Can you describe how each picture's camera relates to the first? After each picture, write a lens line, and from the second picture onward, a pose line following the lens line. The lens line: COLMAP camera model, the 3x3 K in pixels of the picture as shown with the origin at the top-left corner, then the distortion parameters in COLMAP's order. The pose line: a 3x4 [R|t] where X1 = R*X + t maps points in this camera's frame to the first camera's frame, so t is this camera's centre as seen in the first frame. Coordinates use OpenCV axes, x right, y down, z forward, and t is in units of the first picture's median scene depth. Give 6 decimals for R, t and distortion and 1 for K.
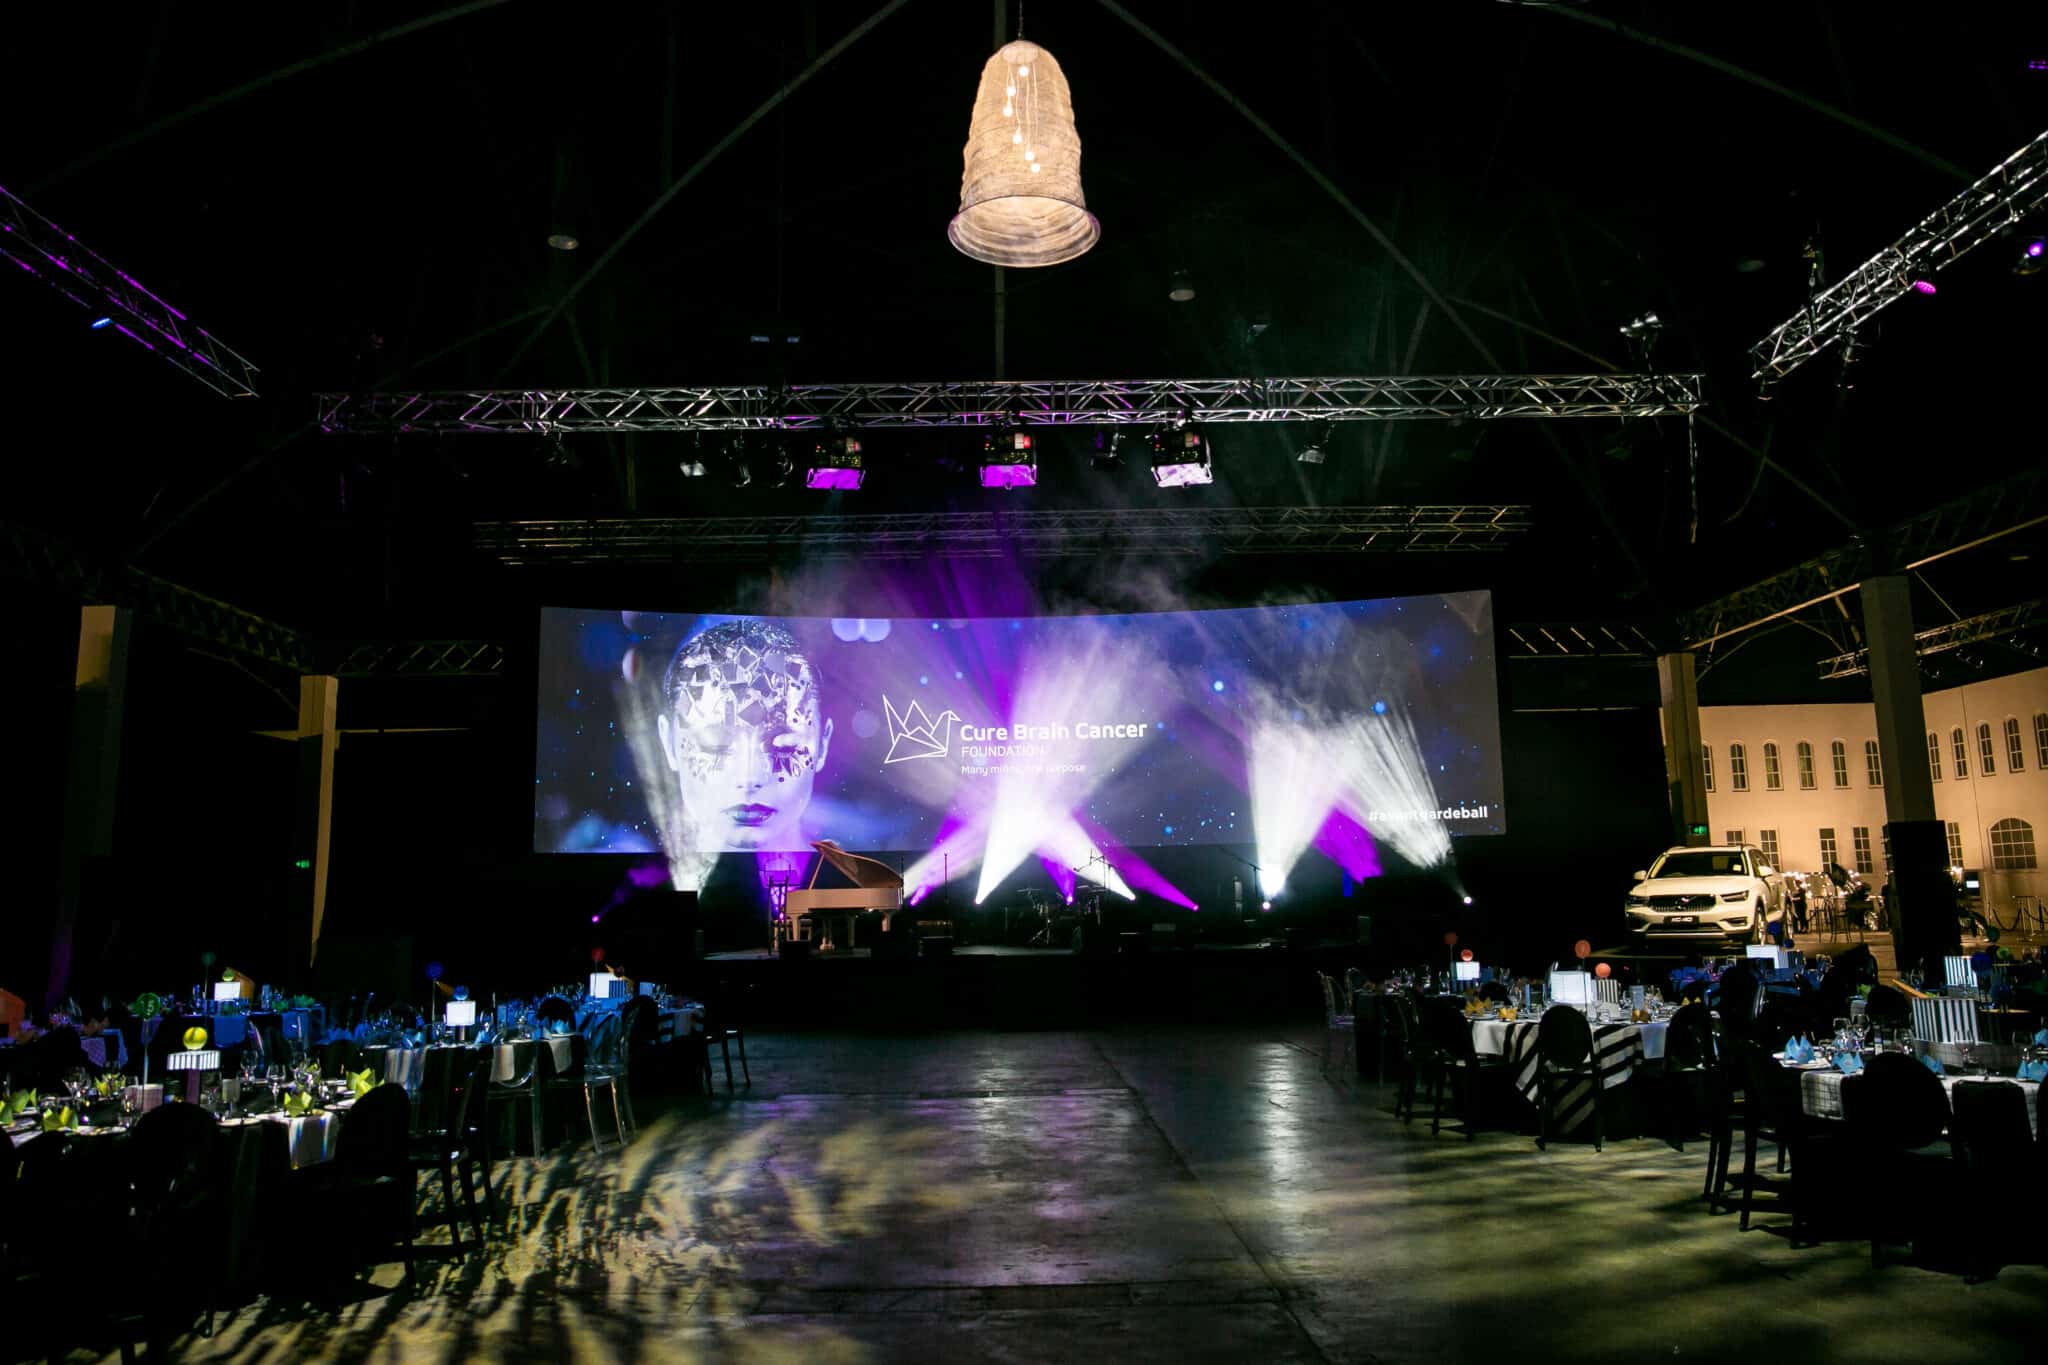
lens RADIAL K [[1399.3, 0, 1006.1], [0, 1399.3, 674.7], [0, 0, 1]] dist [-0.072168, 0.001796]
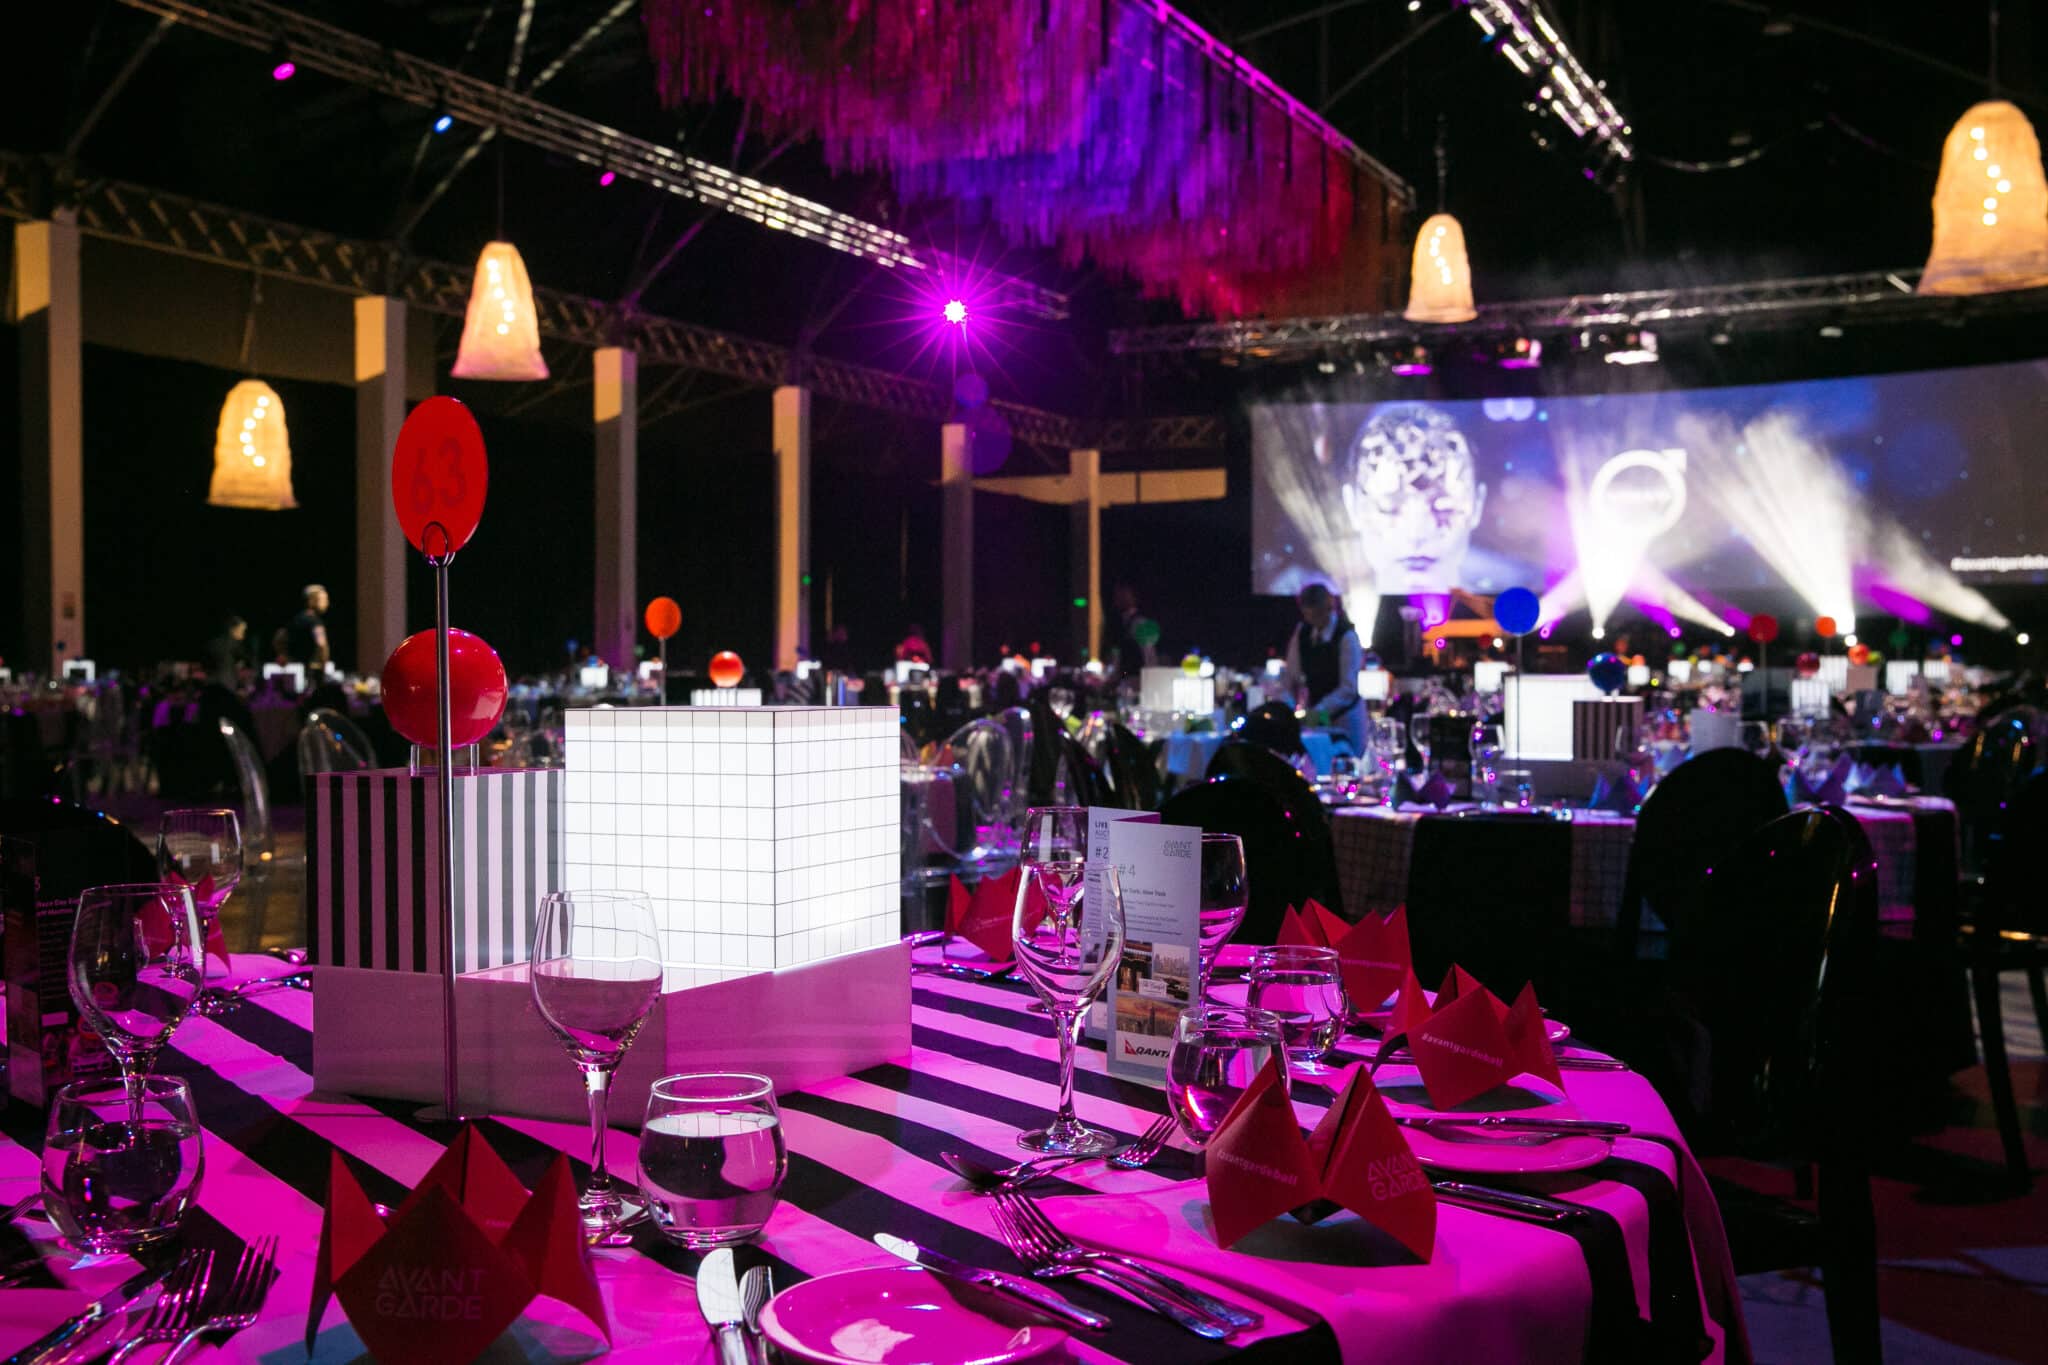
lens RADIAL K [[2592.7, 0, 1019.6], [0, 2592.7, 683.6], [0, 0, 1]] dist [0.042708, 0.000000]
pose [[0.905485, 0.021542, -0.423831, 0.482512], [0.049754, 0.986434, 0.156434, -0.175768], [0.421451, -0.162736, 0.892130, -1.248498]]
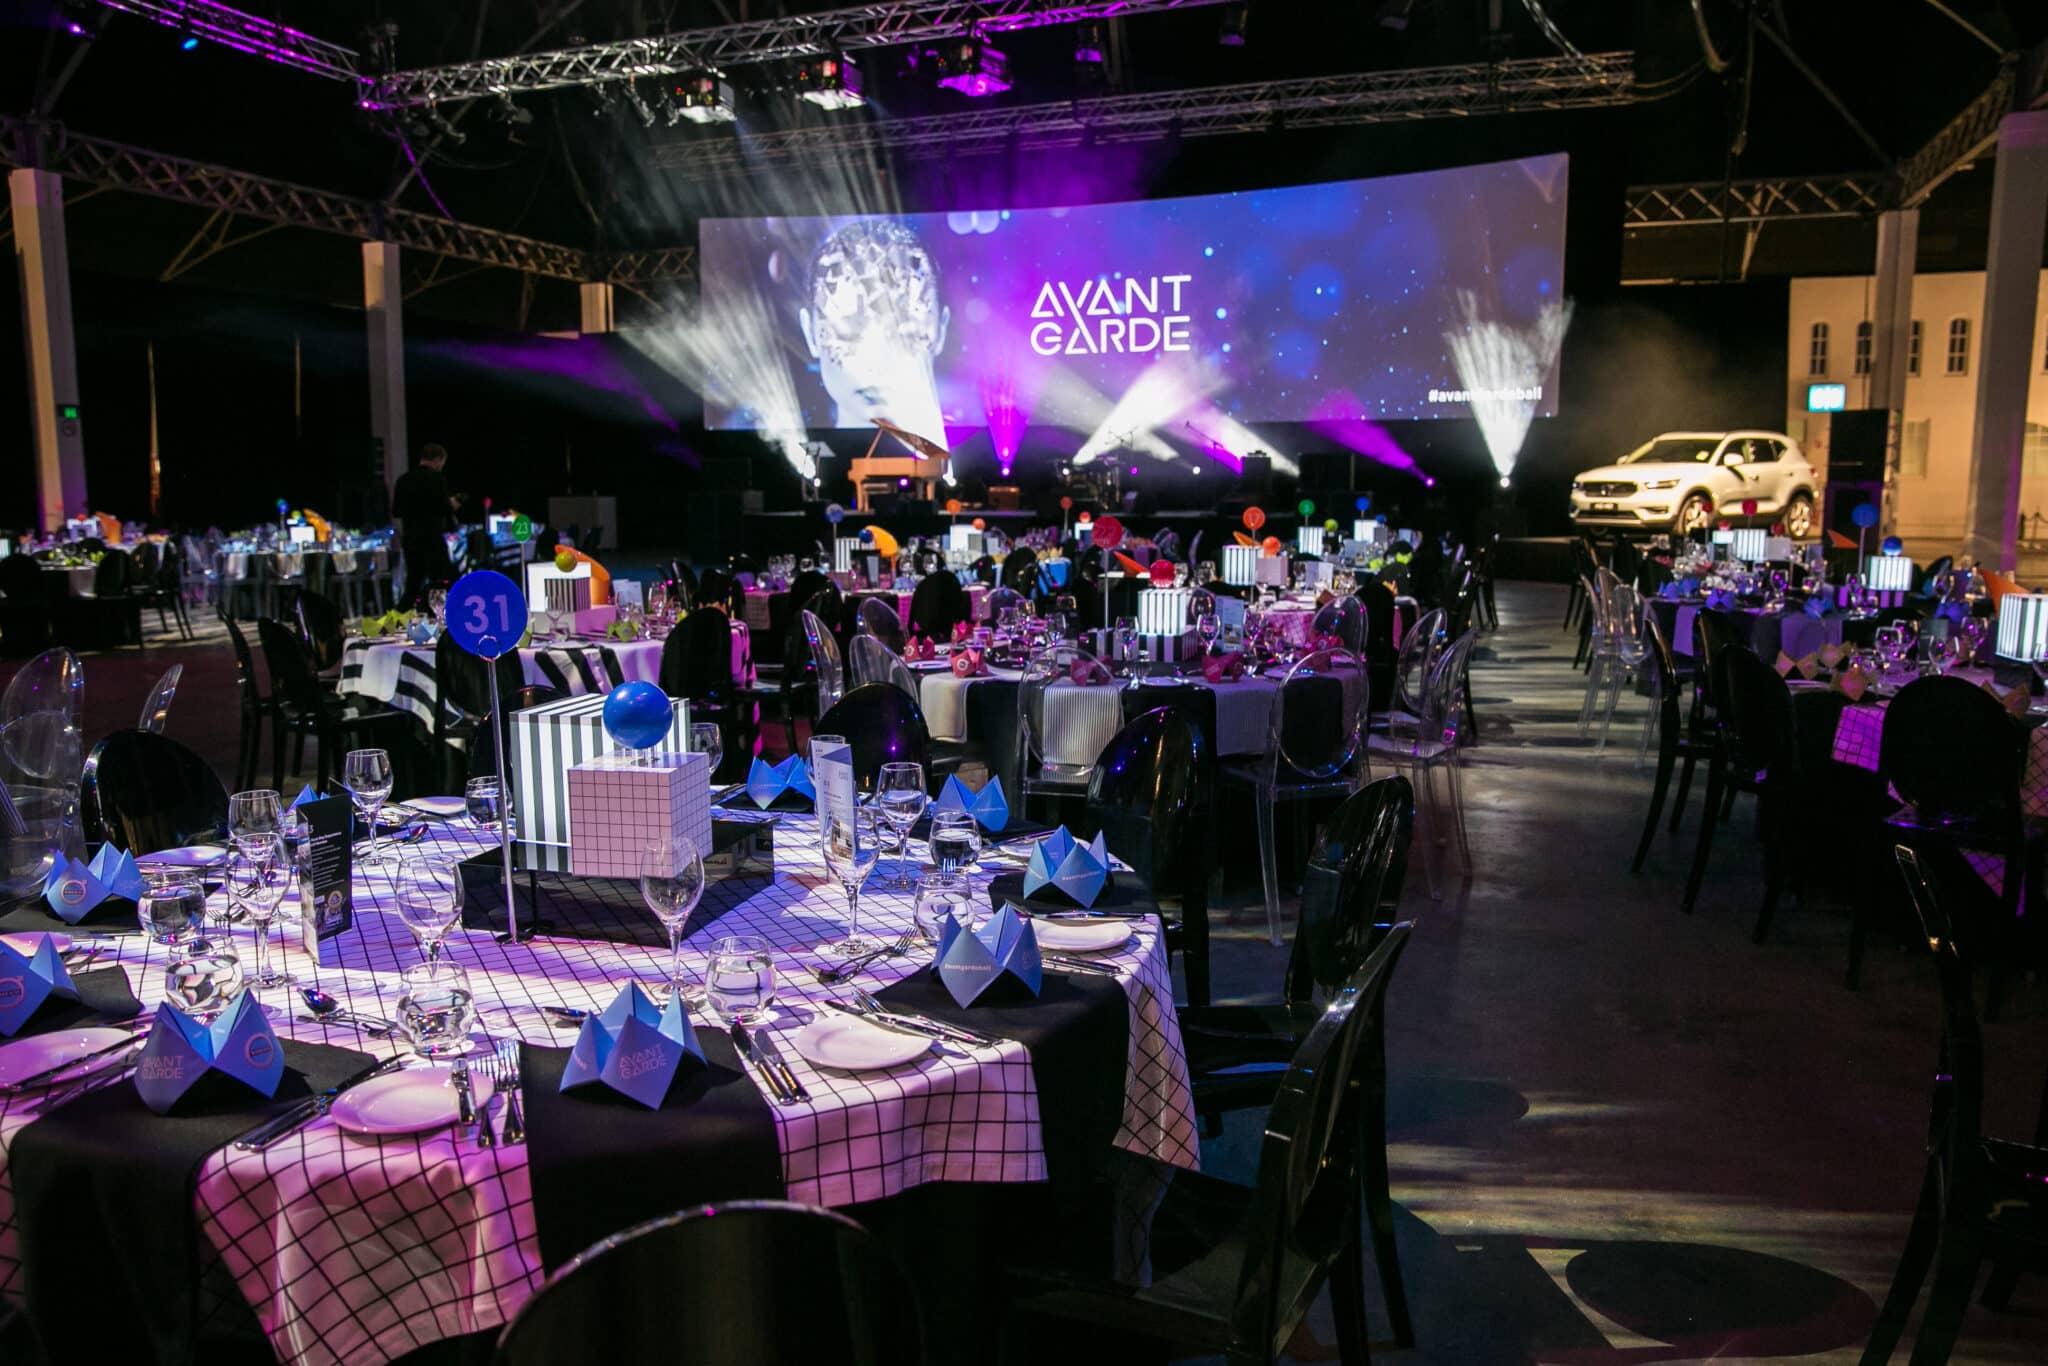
lens RADIAL K [[1399.3, 0, 1011.3], [0, 1399.3, 688.3], [0, 0, 1]] dist [-0.072168, 0.001796]
pose [[0.931725, 0.070800, -0.356197, 0.346214], [0.042998, 0.952407, 0.301780, -0.011769], [0.360611, -0.296492, 0.884337, -0.057938]]
